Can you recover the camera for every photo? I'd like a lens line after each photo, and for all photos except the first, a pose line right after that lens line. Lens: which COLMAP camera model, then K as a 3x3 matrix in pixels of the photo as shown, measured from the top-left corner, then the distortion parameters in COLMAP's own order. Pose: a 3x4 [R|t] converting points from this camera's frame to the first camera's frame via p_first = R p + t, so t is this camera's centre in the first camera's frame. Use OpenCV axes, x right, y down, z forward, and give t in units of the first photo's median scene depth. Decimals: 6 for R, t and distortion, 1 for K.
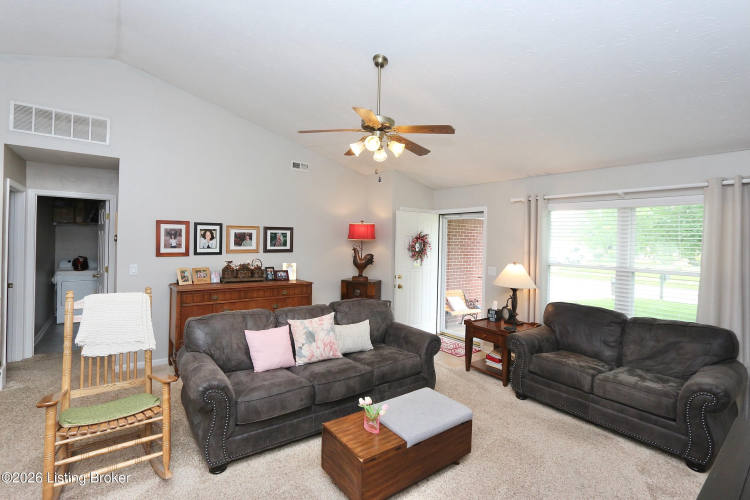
lens RADIAL K [[348.3, 0, 370.4], [0, 348.3, 245.1], [0, 0, 1]] dist [-0.015240, 0.000198]
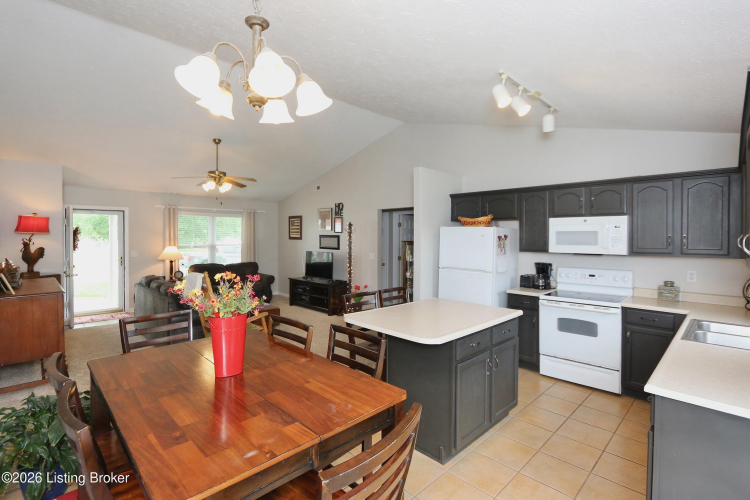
lens RADIAL K [[348.3, 0, 373.6], [0, 348.3, 244.4], [0, 0, 1]] dist [-0.015240, 0.000198]
pose [[-0.142081, -0.043821, 0.988885, -1.291794], [0.007461, 0.998944, 0.045338, -0.022876], [-0.989827, 0.013819, -0.141604, 0.256355]]
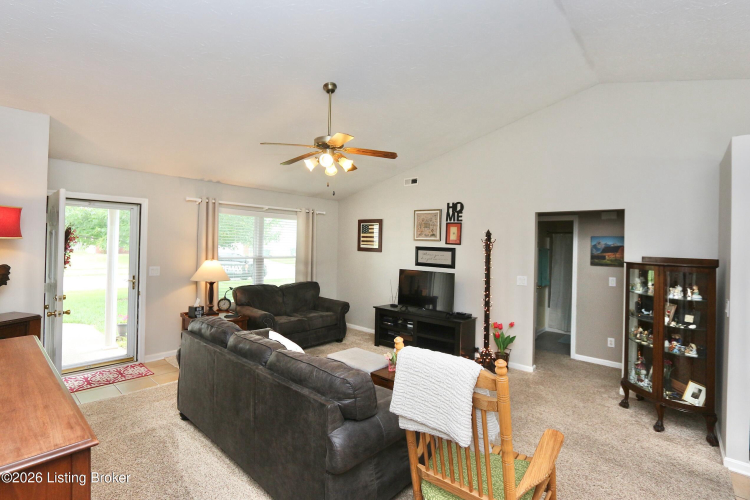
lens RADIAL K [[348.3, 0, 374.5], [0, 348.3, 247.0], [0, 0, 1]] dist [-0.015240, 0.000198]
pose [[-0.211502, -0.033729, 0.976795, -0.722412], [-0.015846, 0.999391, 0.031078, -0.028102], [-0.977249, -0.008906, -0.211908, 0.686233]]
